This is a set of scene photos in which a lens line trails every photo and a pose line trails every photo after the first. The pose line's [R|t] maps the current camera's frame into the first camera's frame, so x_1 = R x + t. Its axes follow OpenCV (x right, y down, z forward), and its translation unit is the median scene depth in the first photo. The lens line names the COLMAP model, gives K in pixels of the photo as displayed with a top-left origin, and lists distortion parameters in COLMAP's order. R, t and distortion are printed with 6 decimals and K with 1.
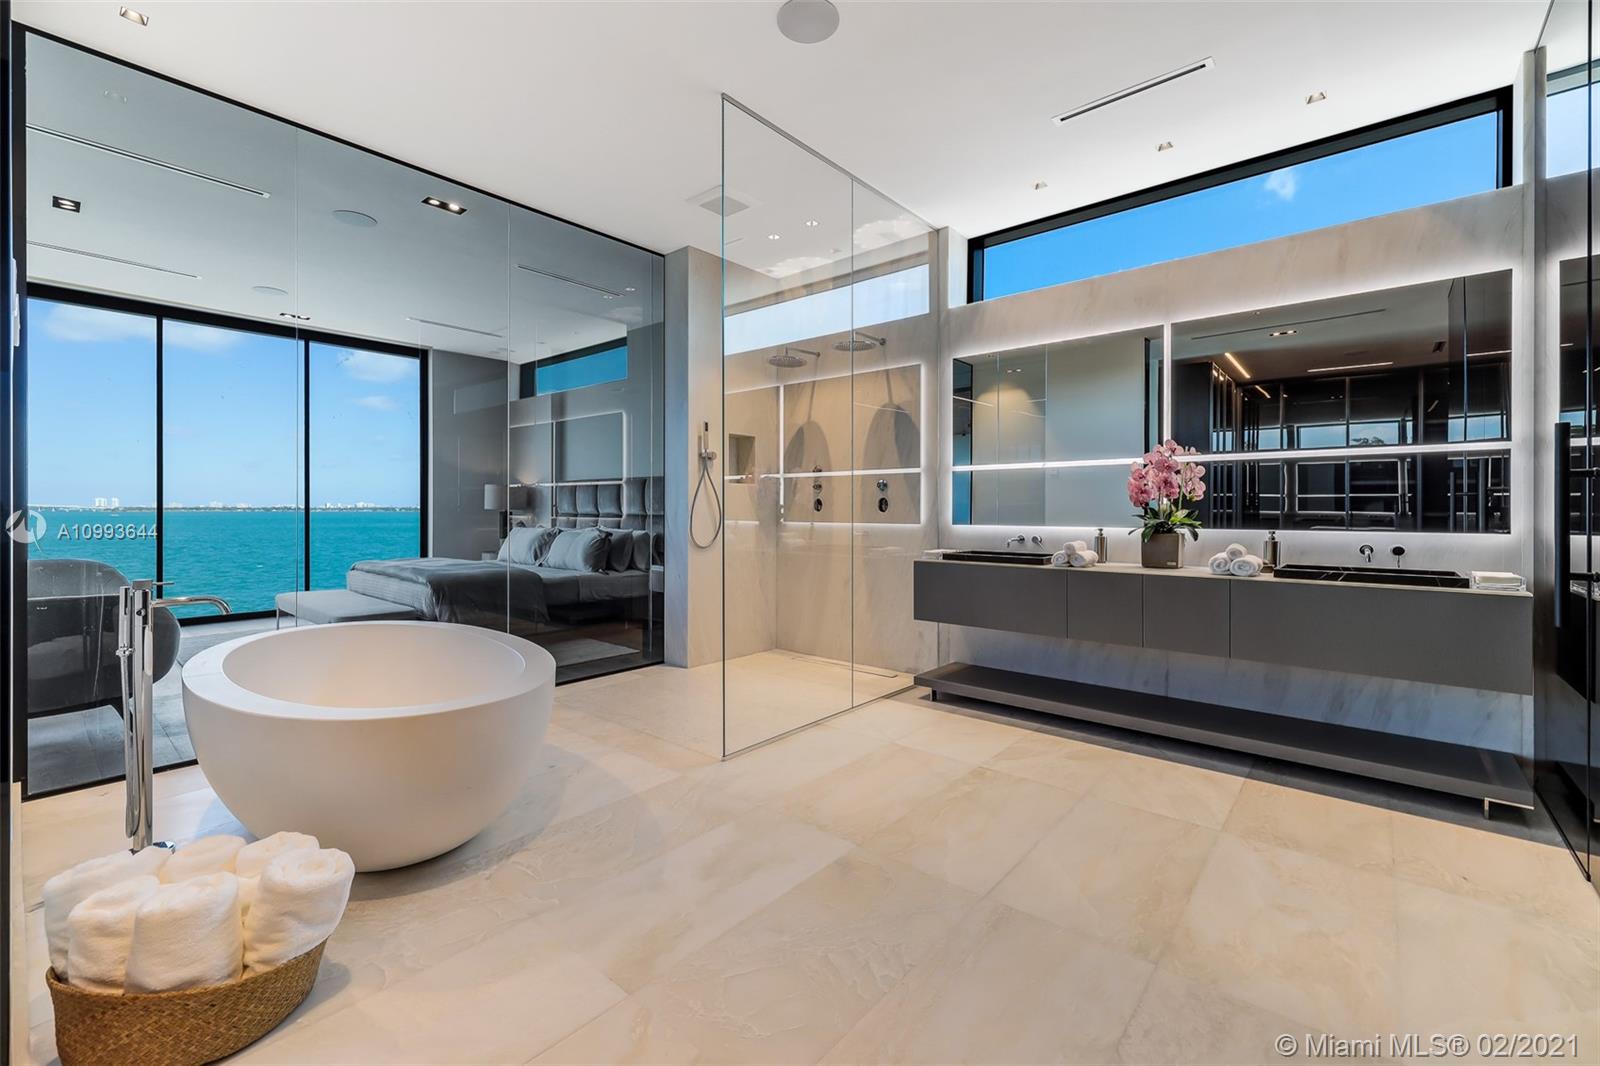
lens RADIAL K [[671.0, 0, 800.1], [0, 671.0, 510.7], [0, 0, 1]] dist [0.000225, 0.000416]
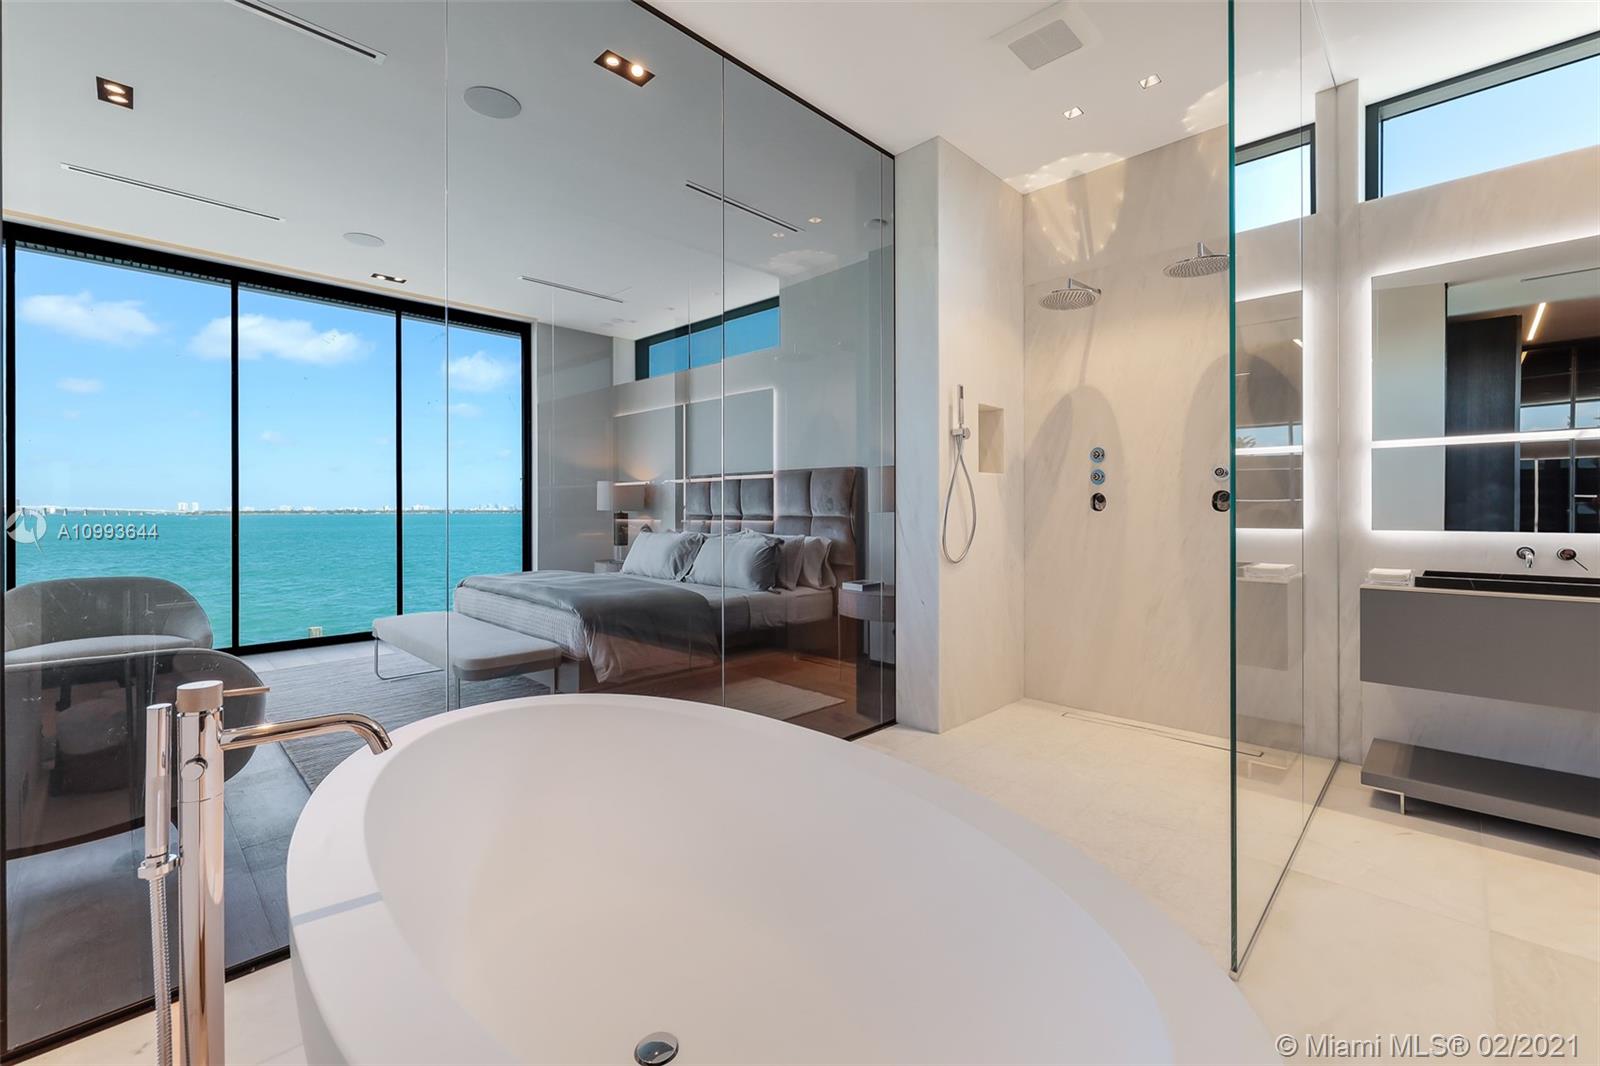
lens RADIAL K [[682.0, 0, 801.6], [0, 682.0, 508.3], [0, 0, 1]] dist [0.000466, -0.000436]
pose [[0.997628, -0.005758, -0.068597, -0.259153], [0.005495, 0.999977, -0.004032, -0.000636], [0.068619, 0.003645, 0.997636, 0.270212]]
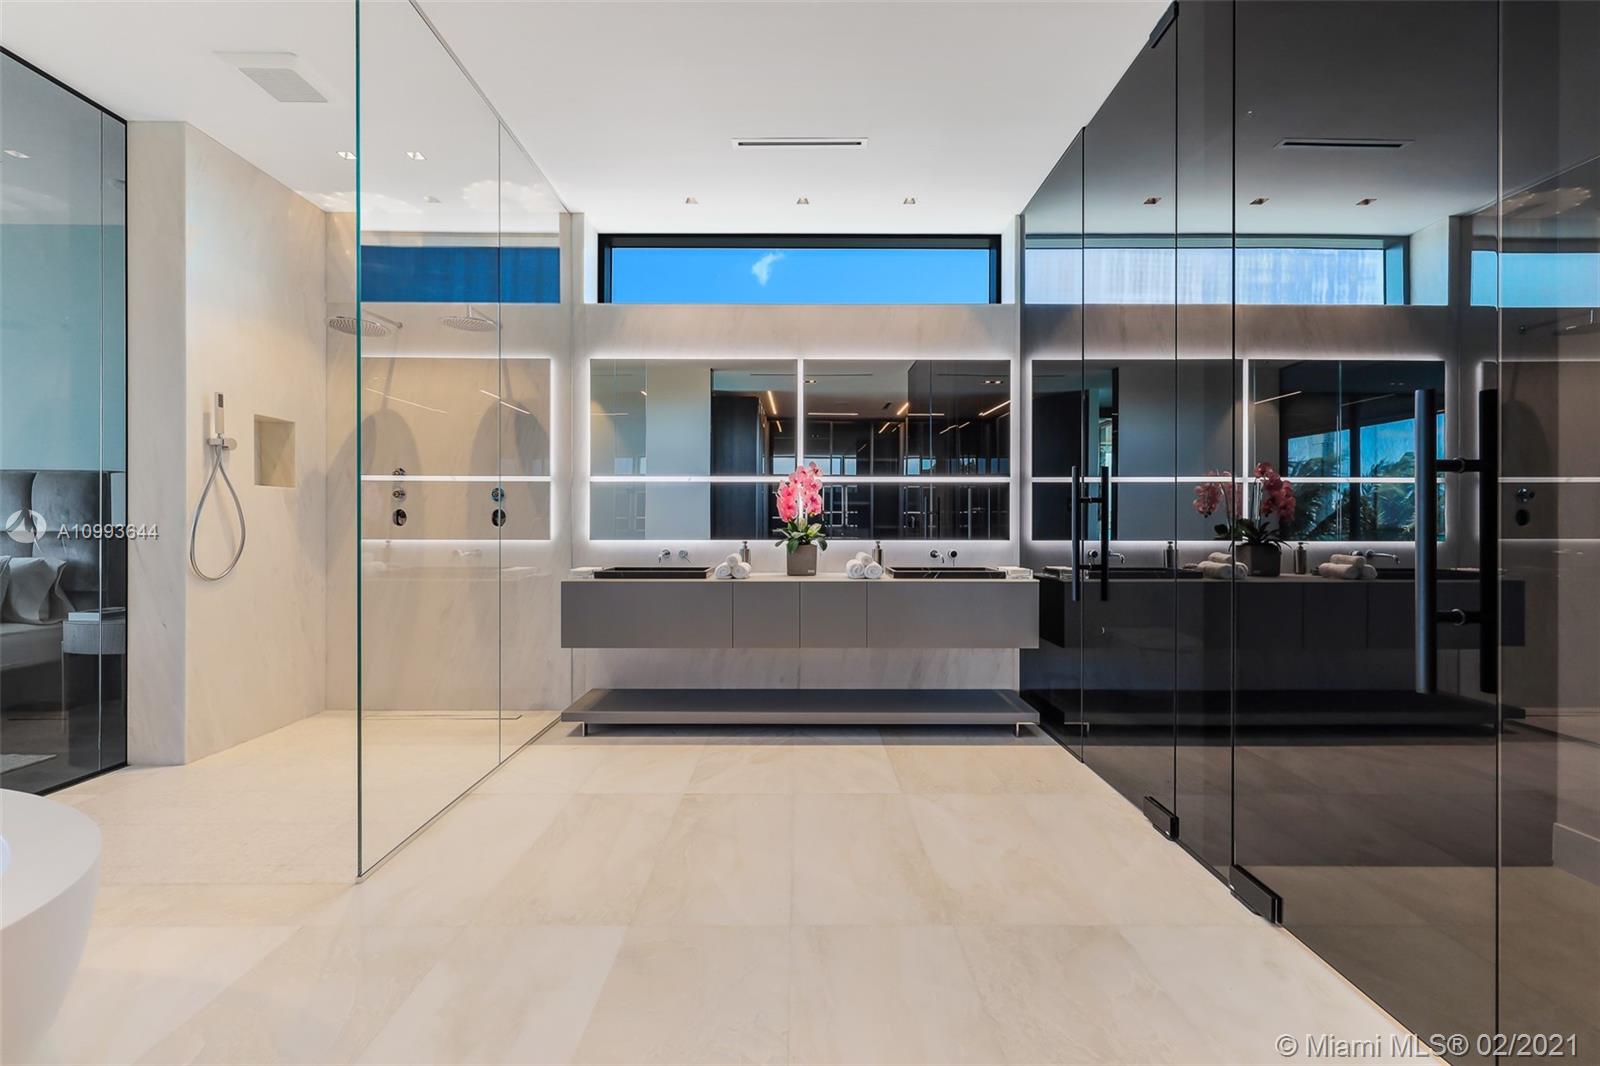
lens RADIAL K [[669.0, 0, 802.4], [0, 669.0, 525.4], [0, 0, 1]] dist [0.001376, 0.000077]
pose [[0.756309, -0.001223, 0.654214, -0.137911], [0.000582, 0.999999, 0.001196, 0.000102], [-0.654214, -0.000524, 0.756309, 0.107222]]
